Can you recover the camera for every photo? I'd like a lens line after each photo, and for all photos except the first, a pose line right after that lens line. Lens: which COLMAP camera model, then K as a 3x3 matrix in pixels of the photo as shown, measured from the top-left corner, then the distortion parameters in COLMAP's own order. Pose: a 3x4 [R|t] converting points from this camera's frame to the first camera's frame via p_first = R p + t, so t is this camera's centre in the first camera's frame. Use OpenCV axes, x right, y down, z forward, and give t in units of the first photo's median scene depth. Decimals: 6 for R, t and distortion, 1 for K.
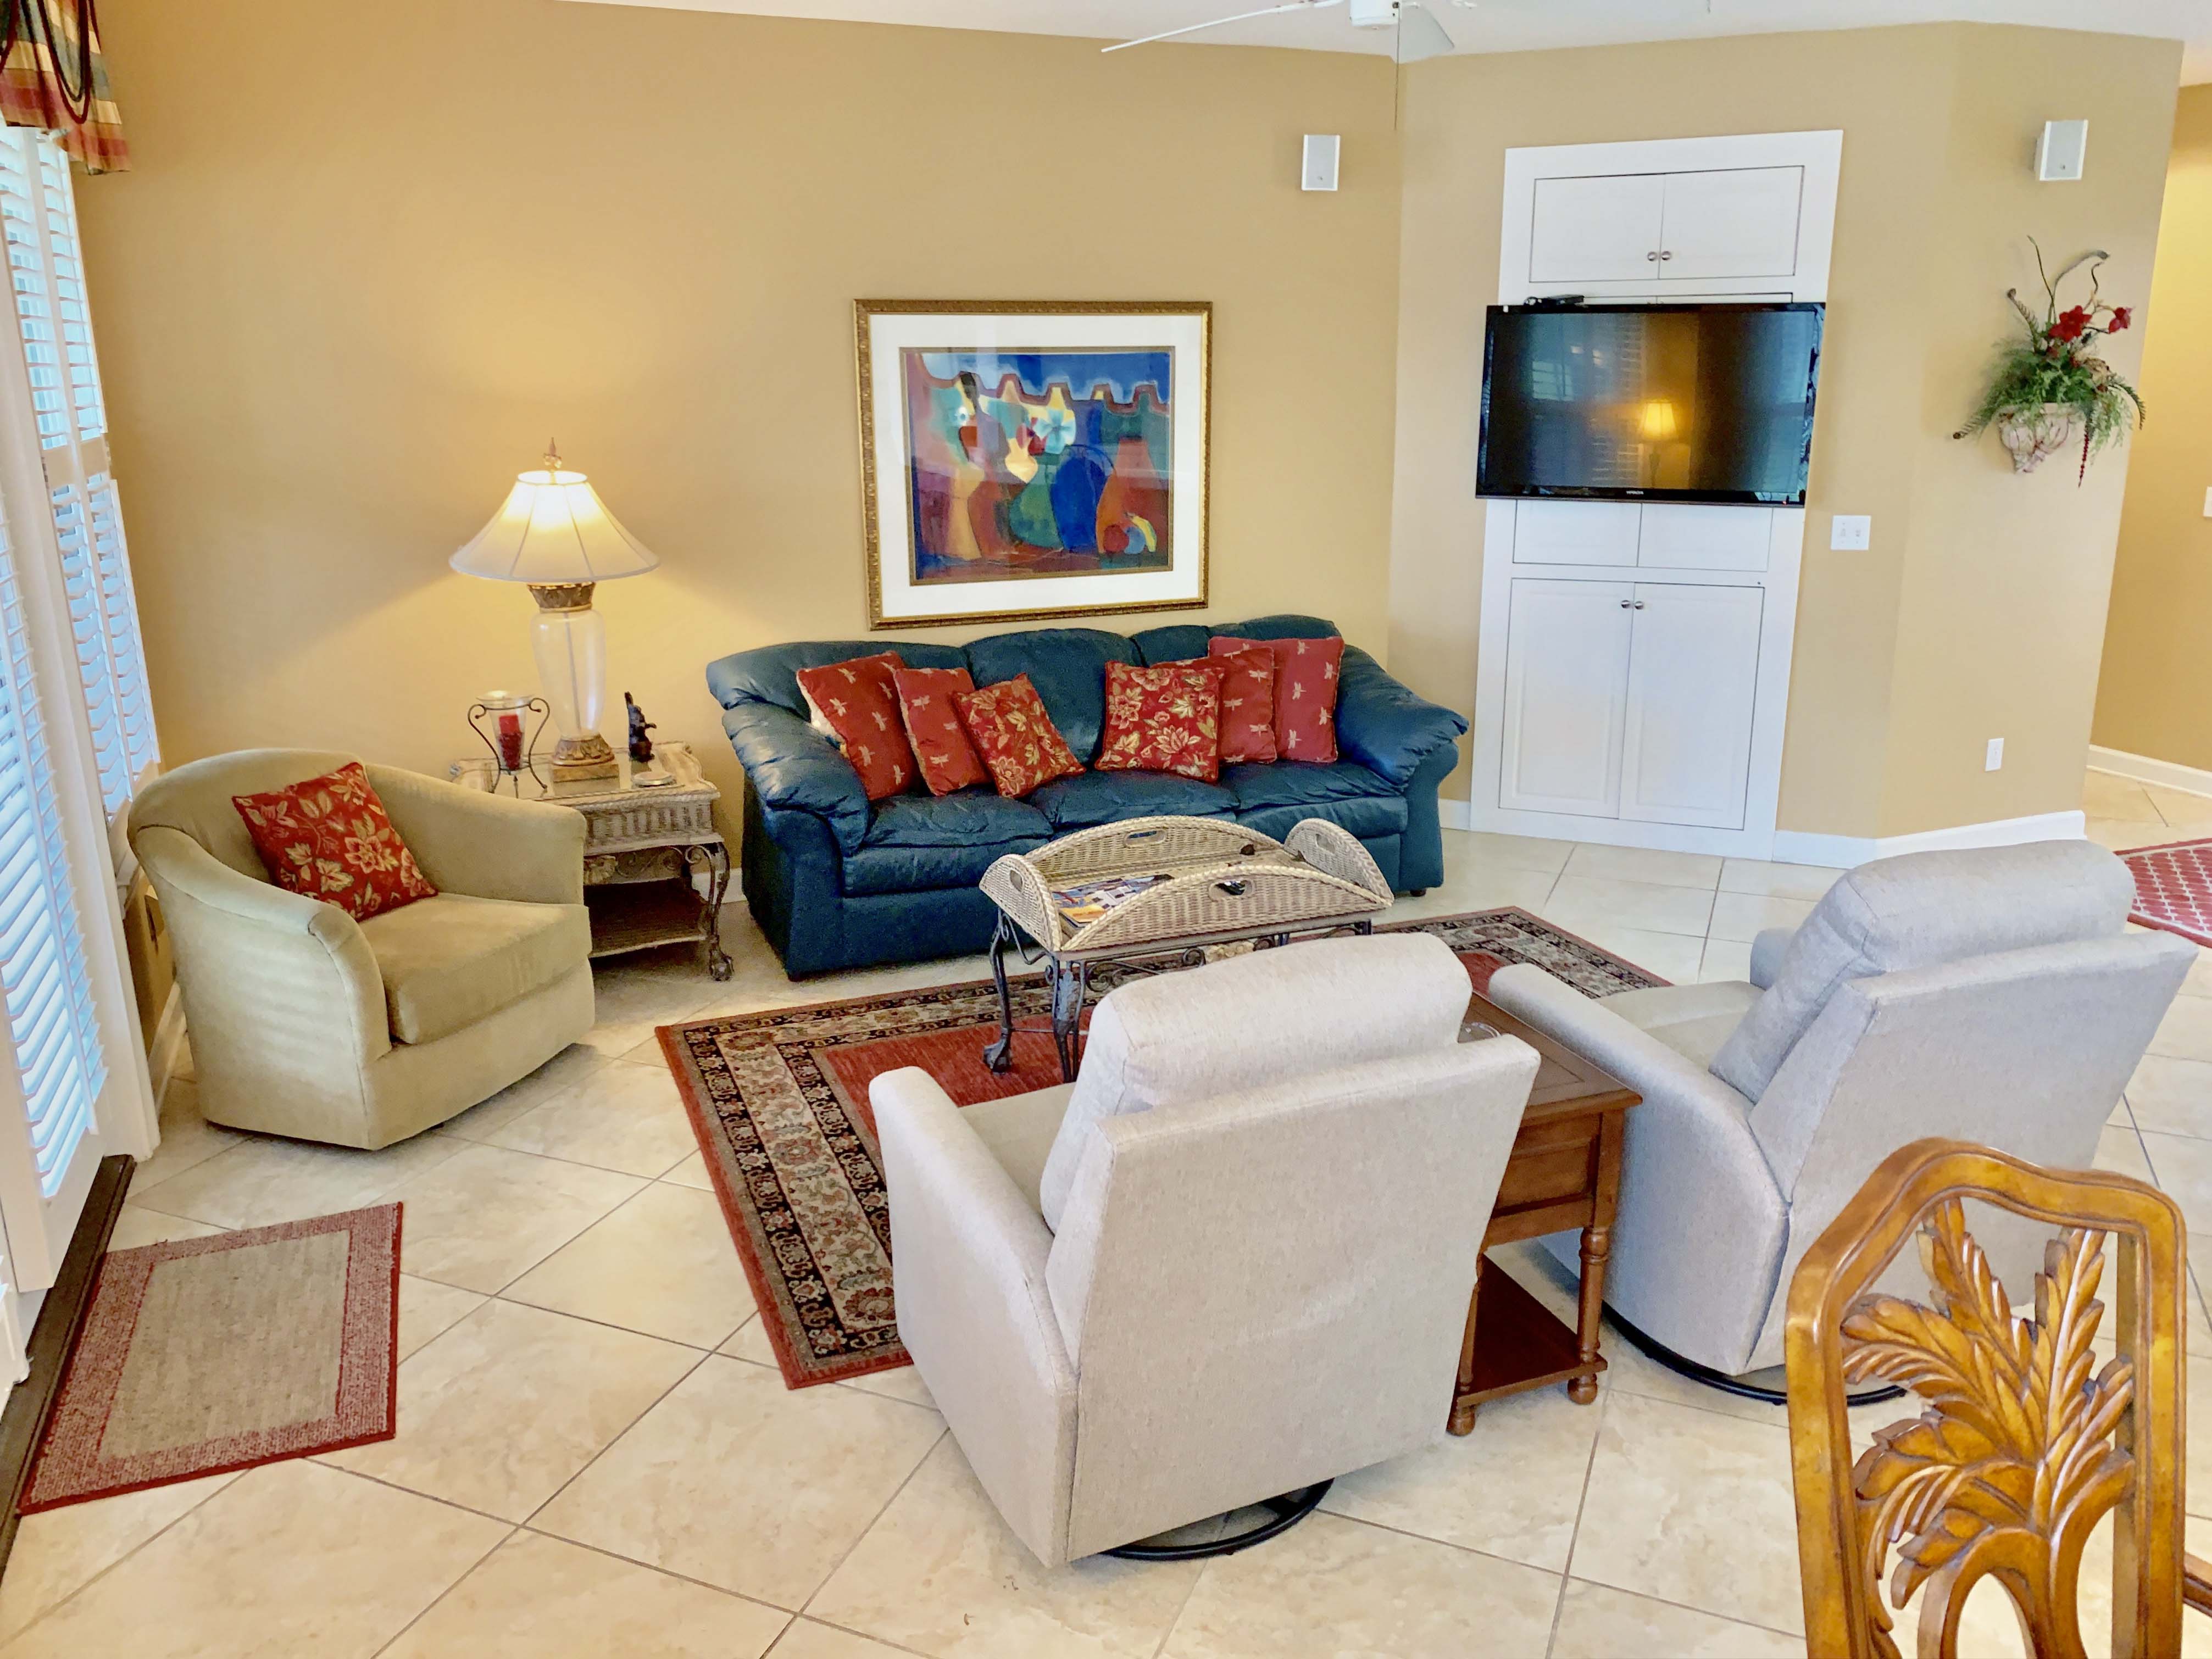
lens RADIAL K [[1717.2, 0, 1106.0], [0, 1717.2, 829.5], [0, 0, 1]] dist [0.000624, -0.005197]
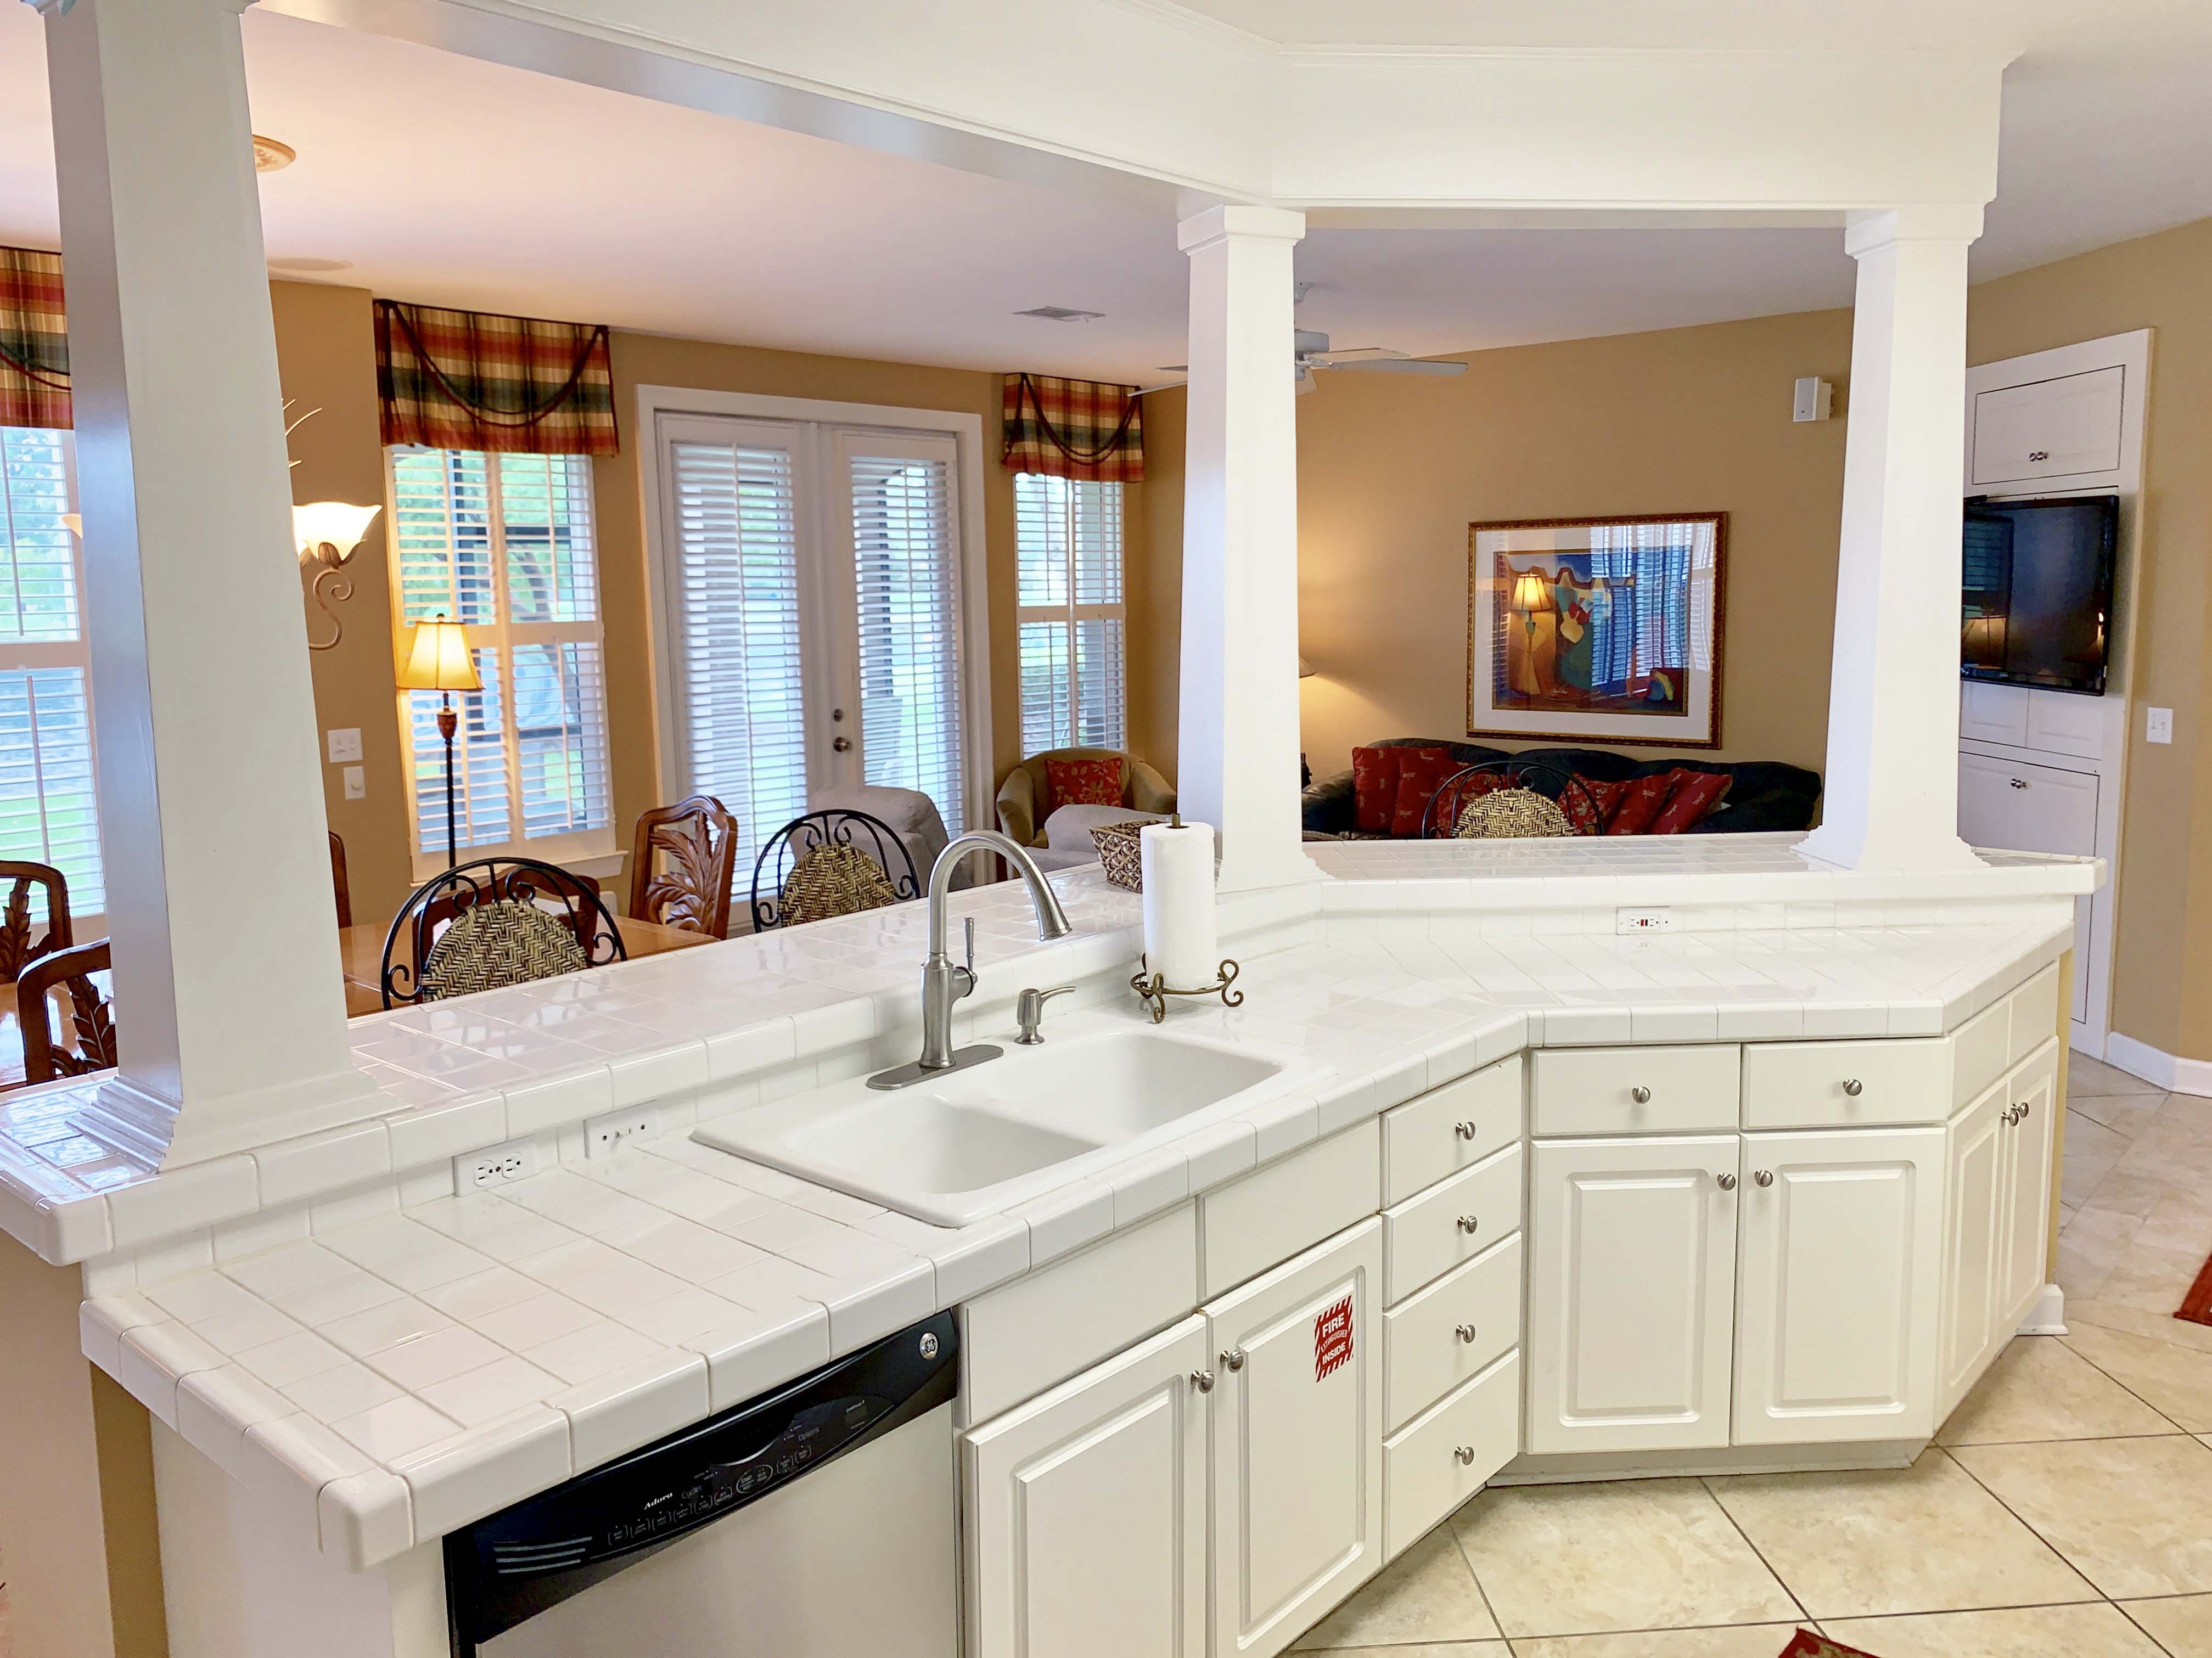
lens RADIAL K [[1683.6, 0, 1106.0], [0, 1683.6, 829.0], [0, 0, 1]] dist [0.001781, 0.001845]
pose [[0.452901, 0.133699, -0.881479, 1.024477], [-0.205271, 0.977767, 0.042836, -0.034973], [0.867609, 0.161542, 0.470276, 0.047348]]
